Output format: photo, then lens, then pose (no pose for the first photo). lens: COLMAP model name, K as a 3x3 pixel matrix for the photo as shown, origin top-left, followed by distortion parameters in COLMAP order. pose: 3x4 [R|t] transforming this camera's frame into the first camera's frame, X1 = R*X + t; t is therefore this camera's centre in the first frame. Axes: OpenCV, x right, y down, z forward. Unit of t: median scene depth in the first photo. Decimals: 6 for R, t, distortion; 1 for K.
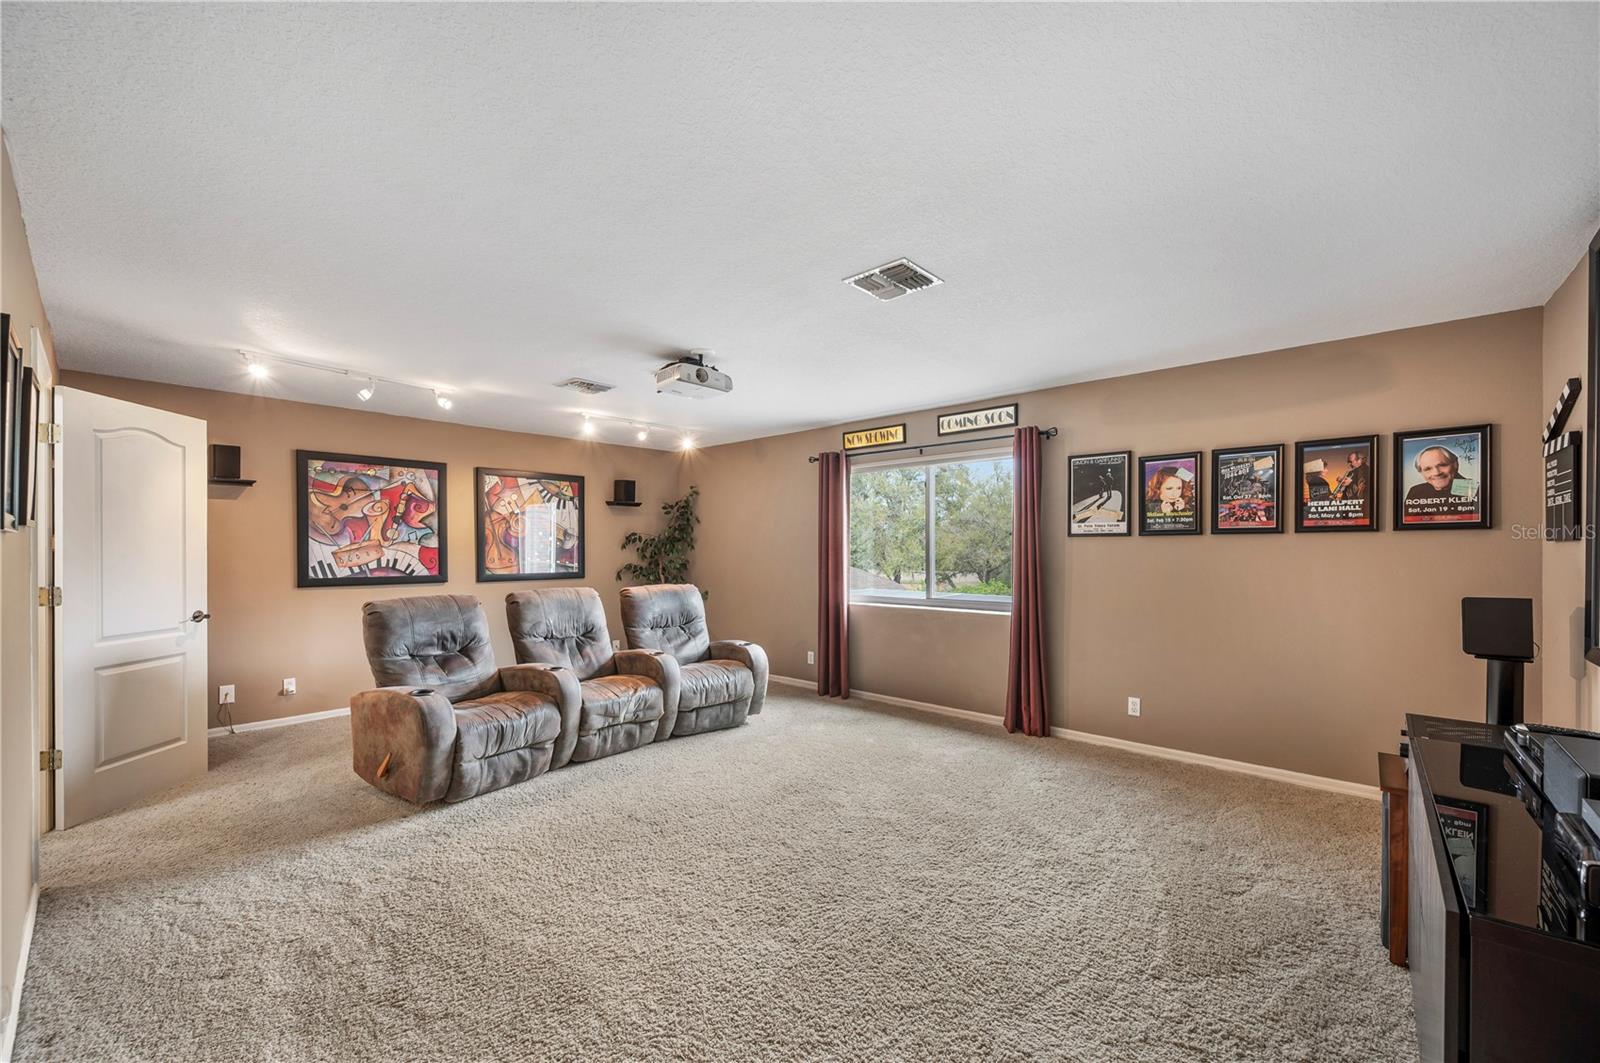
lens RADIAL K [[641.4, 0, 800.3], [0, 641.4, 539.2], [0, 0, 1]] dist [-0.000492, -0.000556]
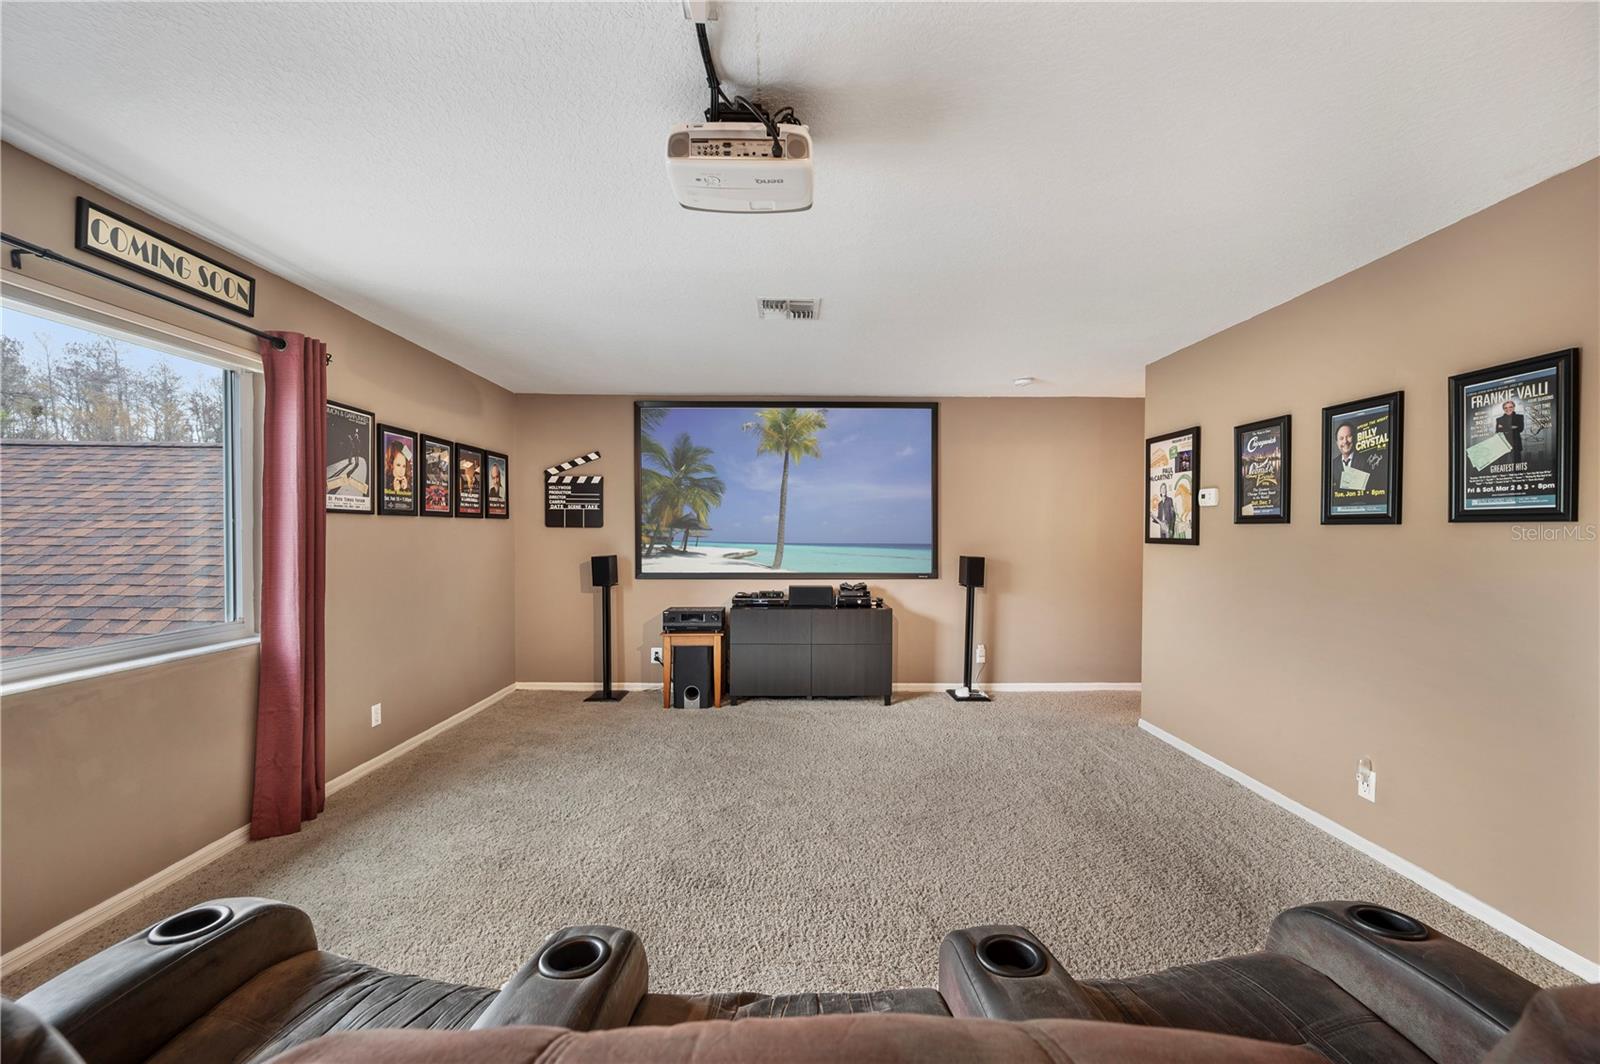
lens RADIAL K [[641.4, 0, 799.2], [0, 641.4, 539.8], [0, 0, 1]] dist [-0.000492, -0.000556]
pose [[-0.682927, -0.002439, 0.730483, -0.486782], [-0.003794, 0.999993, -0.000209, 0.026541], [-0.730477, -0.002914, -0.682931, 1.178366]]
